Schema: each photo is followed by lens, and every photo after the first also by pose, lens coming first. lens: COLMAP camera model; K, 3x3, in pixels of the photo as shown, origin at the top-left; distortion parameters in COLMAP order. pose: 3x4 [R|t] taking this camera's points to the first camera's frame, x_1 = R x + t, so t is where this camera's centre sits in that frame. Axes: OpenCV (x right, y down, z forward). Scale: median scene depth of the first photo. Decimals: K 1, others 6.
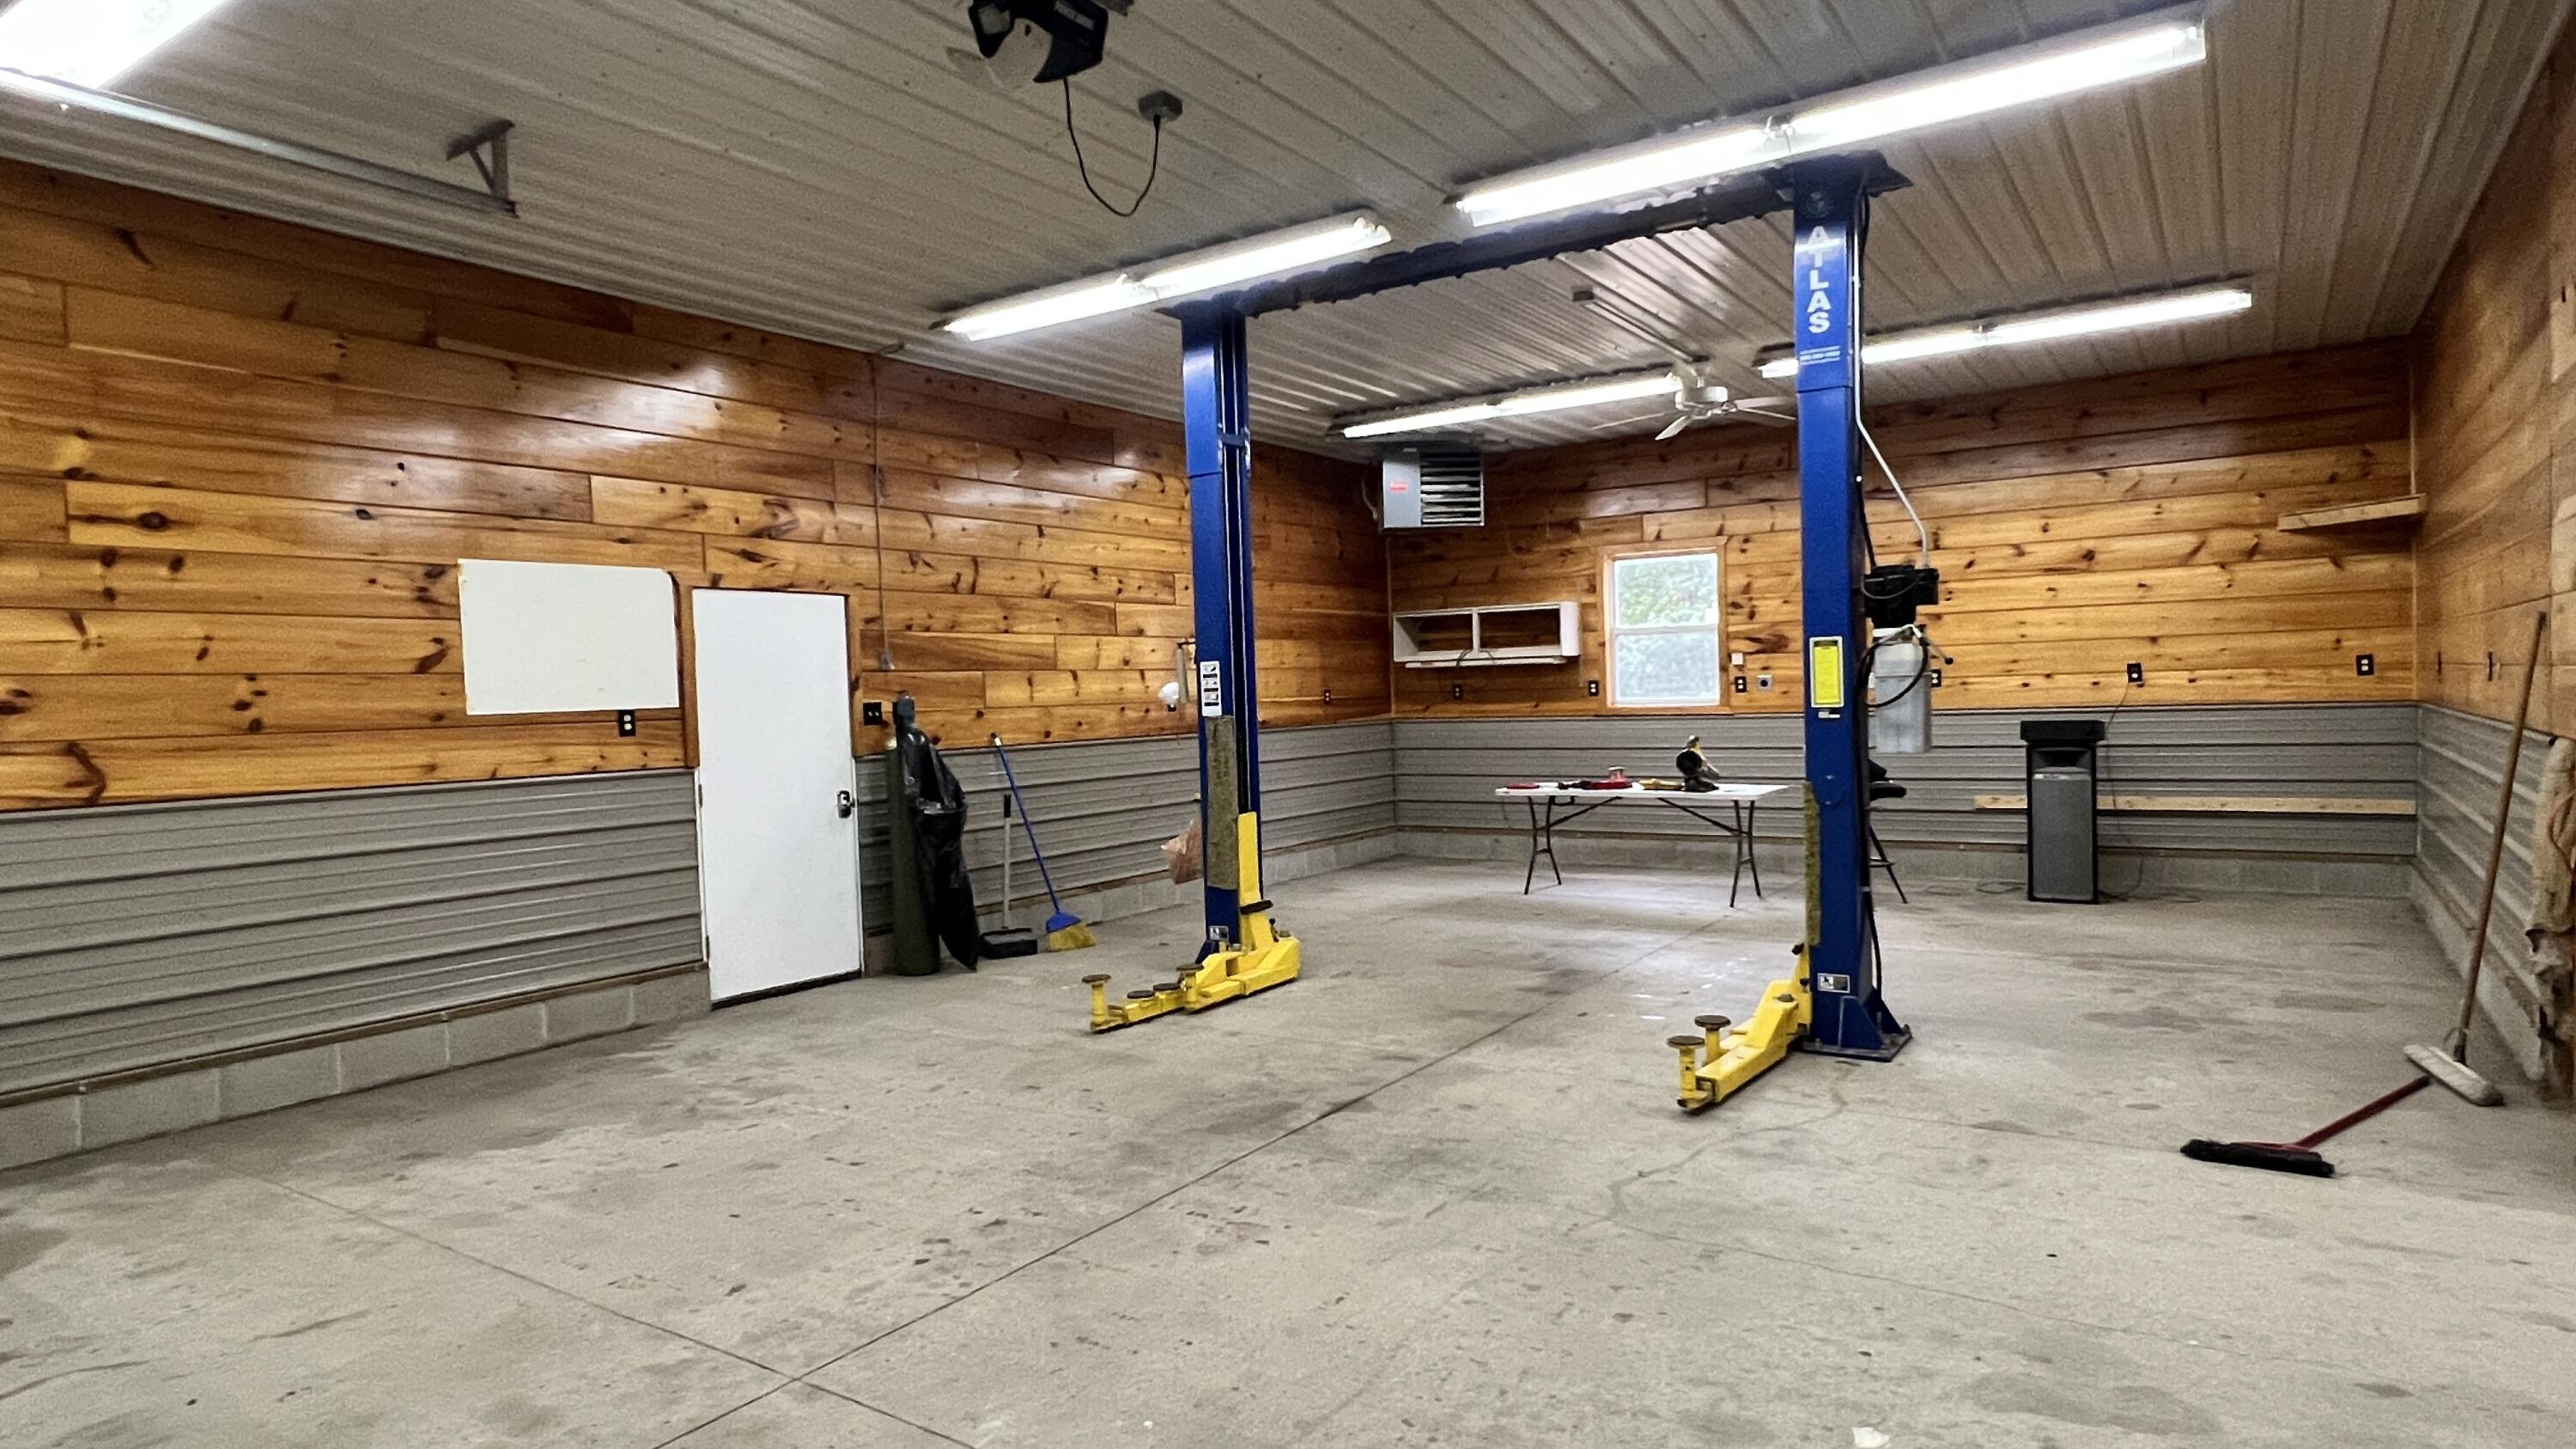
lens RADIAL K [[1430.0, 0, 1283.3], [0, 1430.0, 733.2], [0, 0, 1]] dist [0.000465, 0.001556]
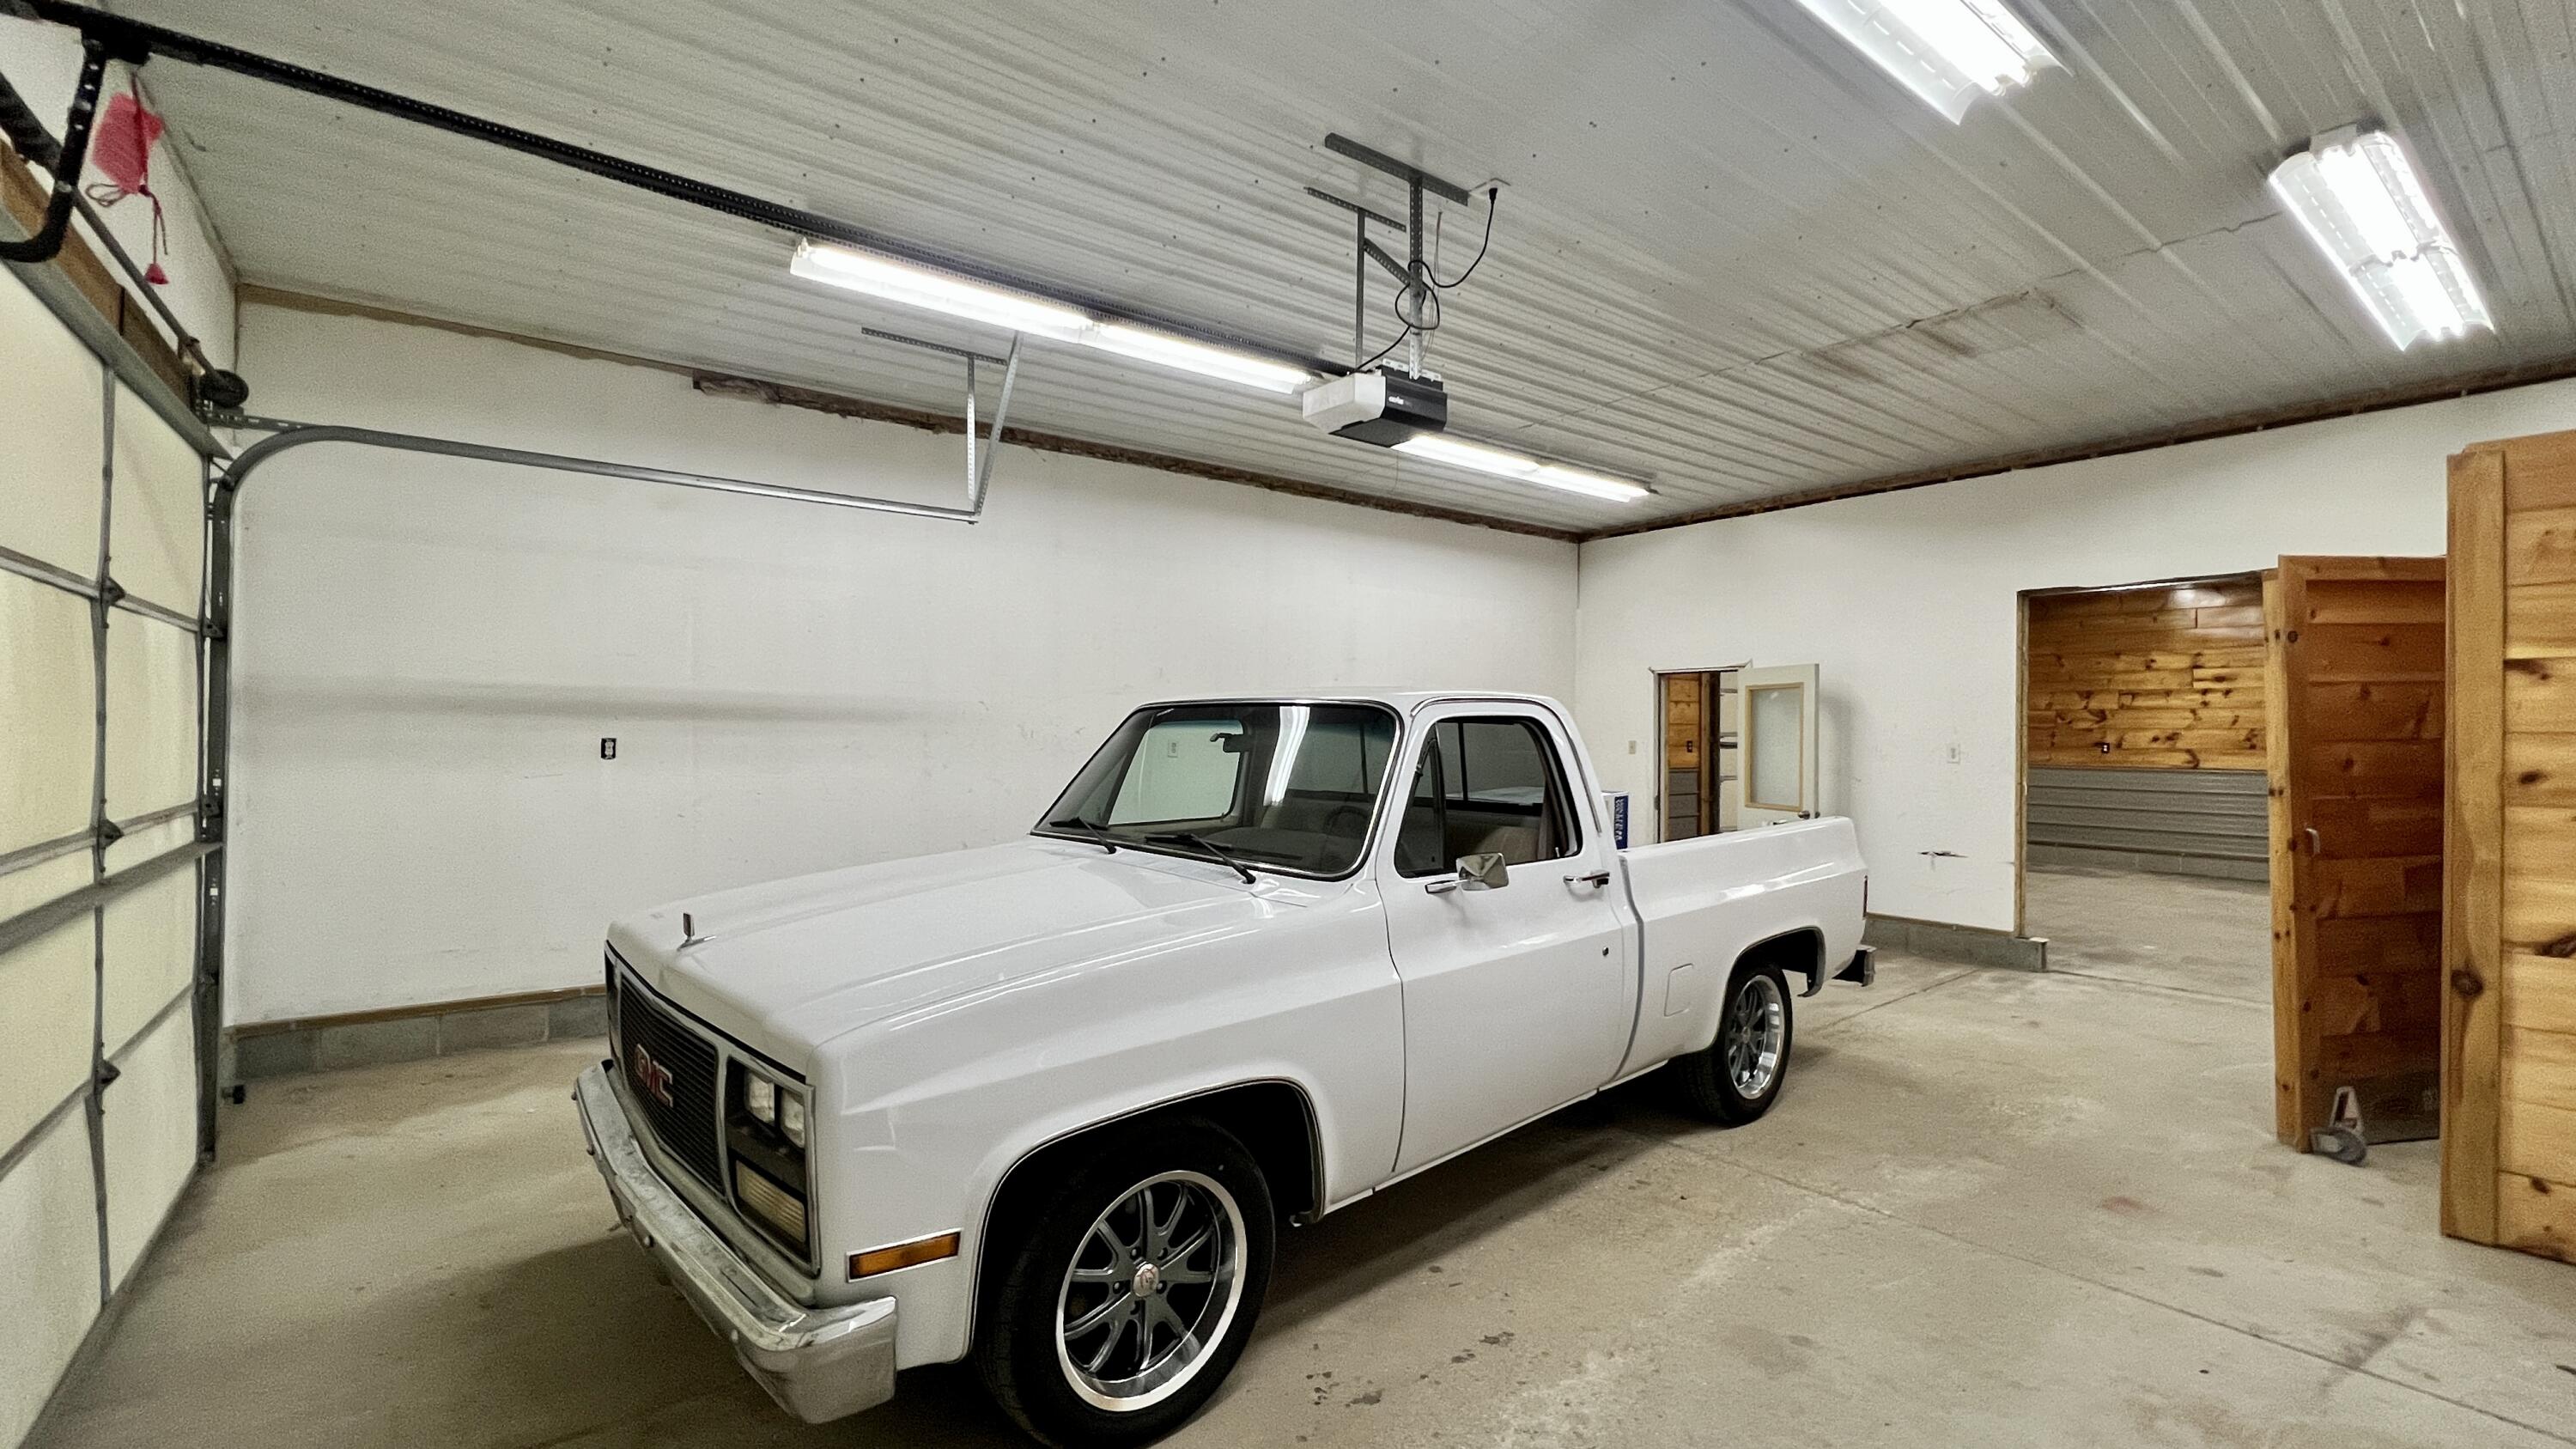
lens RADIAL K [[1081.2, 0, 1292.4], [0, 1081.2, 726.7], [0, 0, 1]] dist [0.000100, 0.000395]
pose [[-0.321448, 0.021829, -0.946676, 1.952066], [-0.026857, 0.999122, 0.032158, -0.063388], [0.946546, 0.035763, -0.320579, -0.132241]]
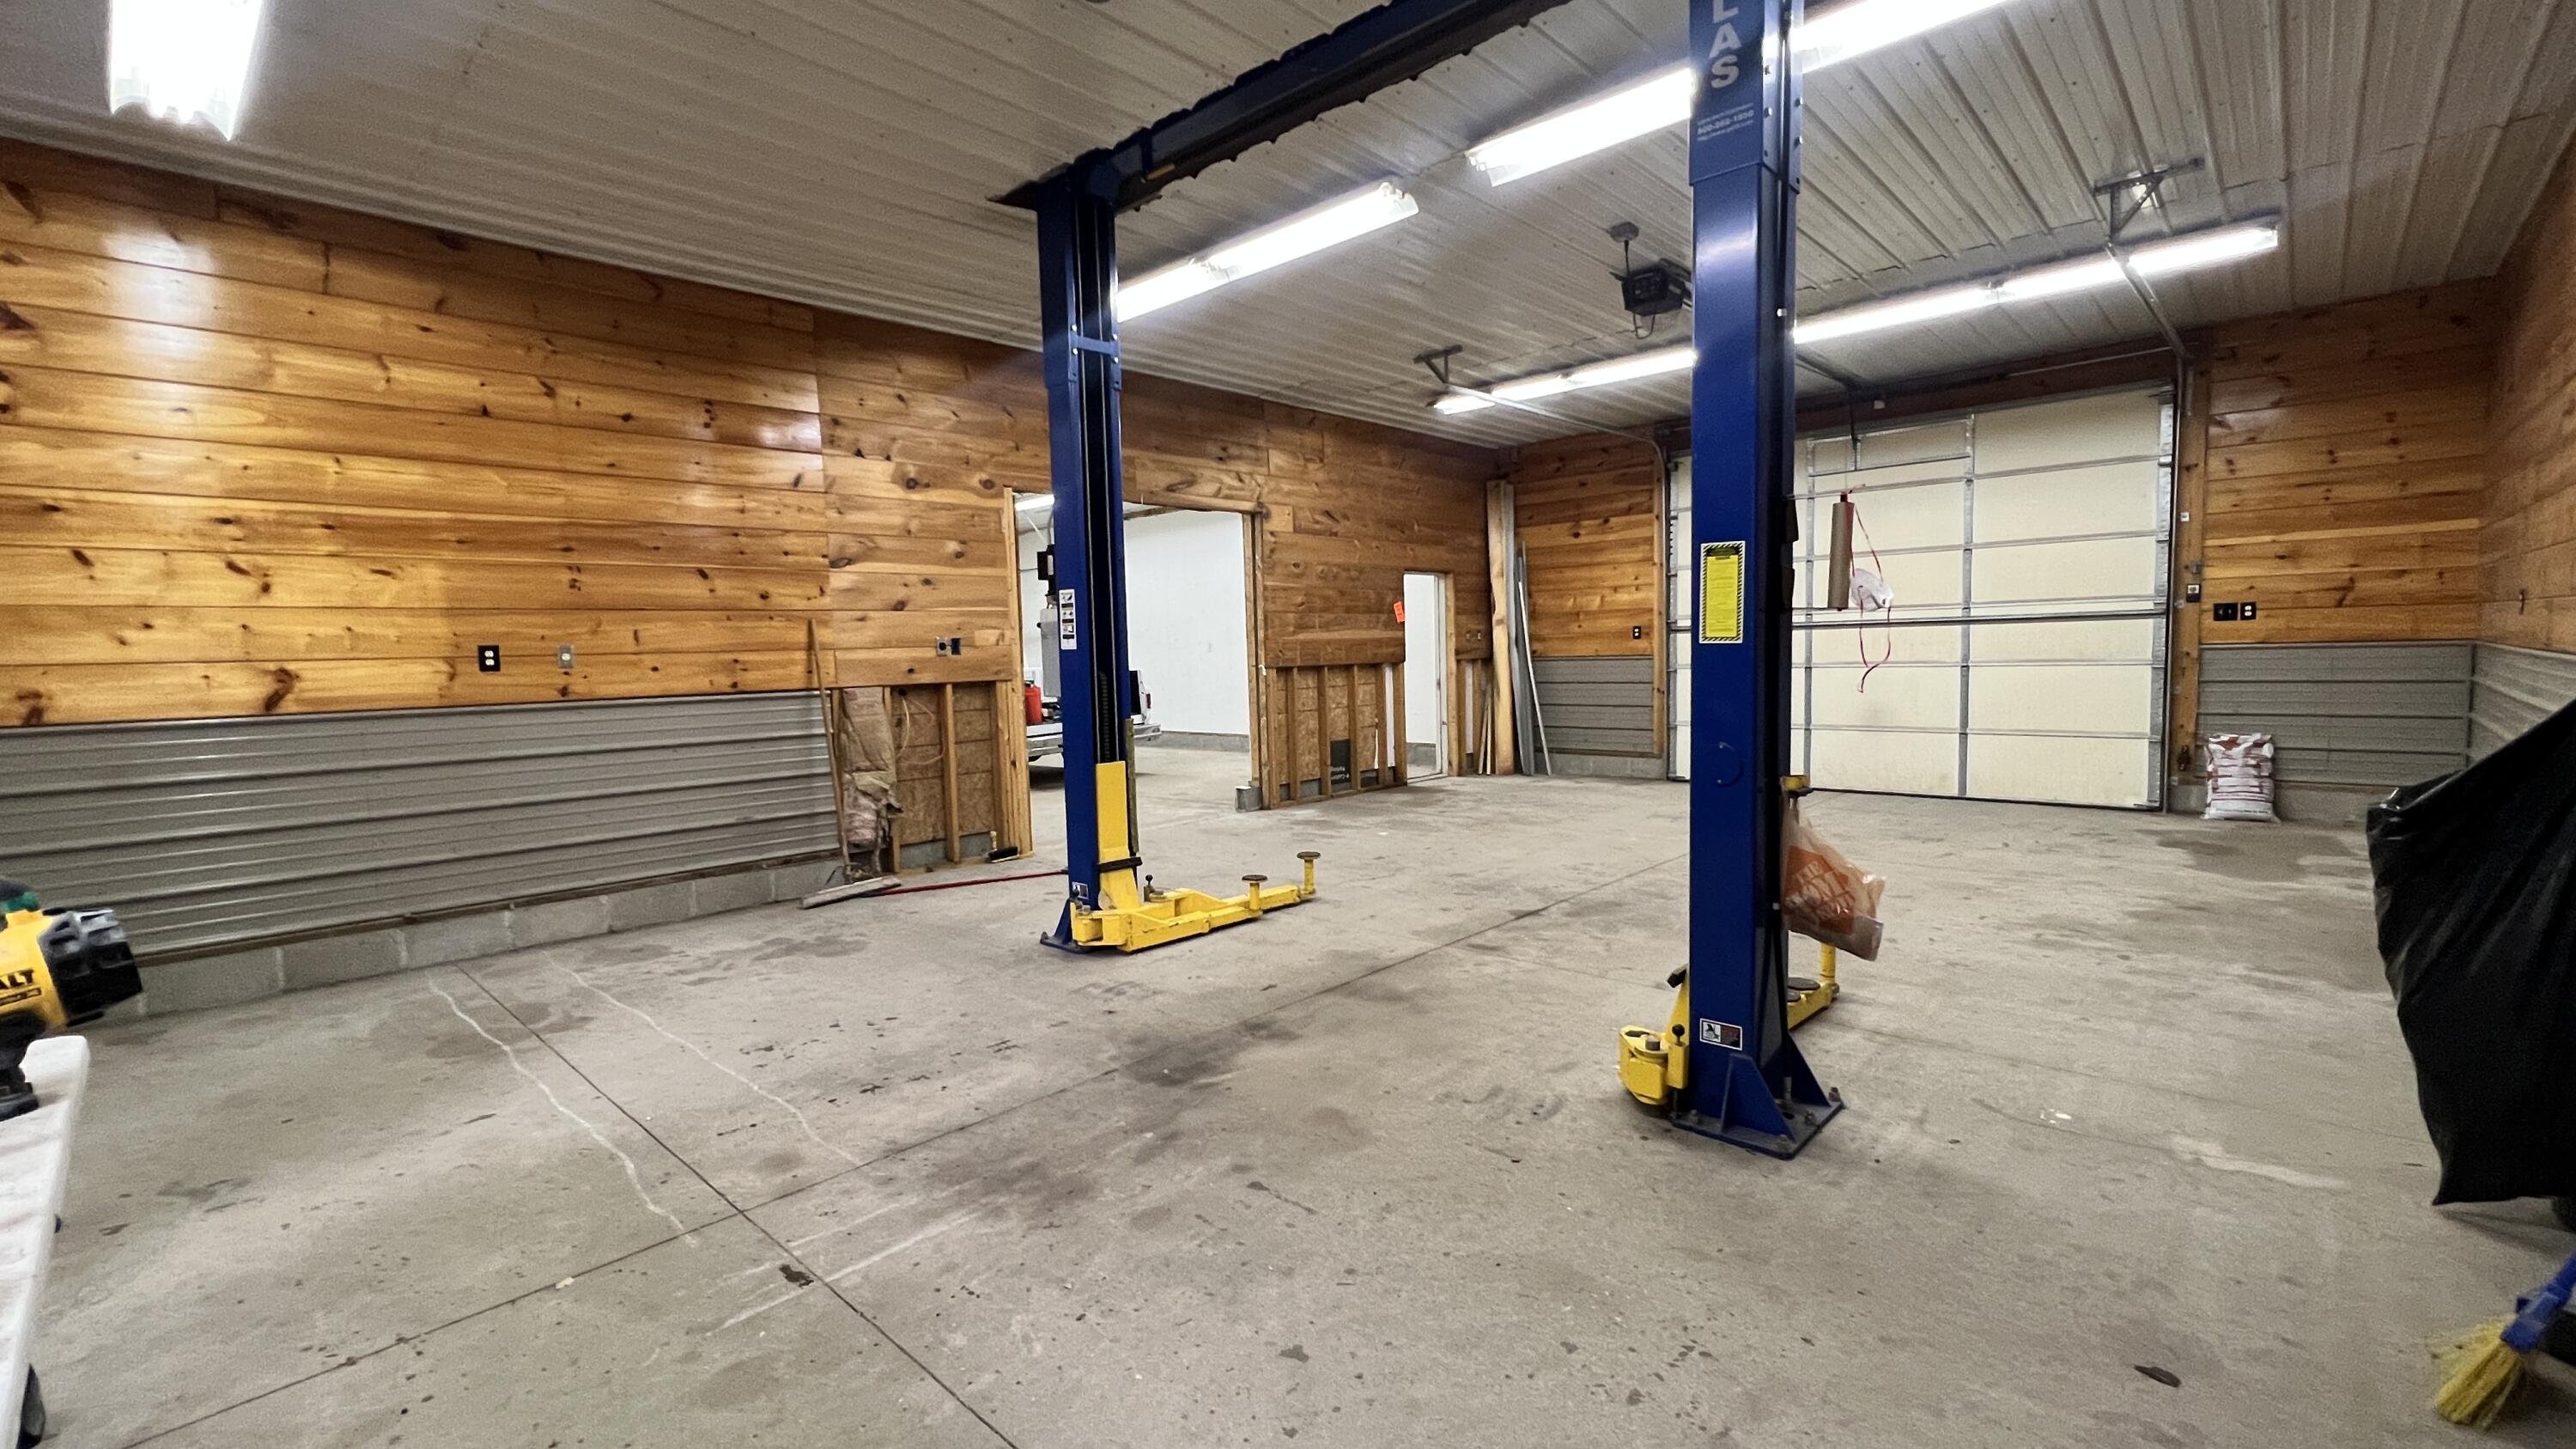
lens RADIAL K [[1081.2, 0, 1292.4], [0, 1081.2, 726.7], [0, 0, 1]] dist [0.000100, 0.000395]
pose [[-0.986067, 0.045338, 0.160051, 0.089895], [0.061540, 0.993304, 0.097771, -0.040814], [-0.154546, 0.106258, -0.982255, 1.938521]]
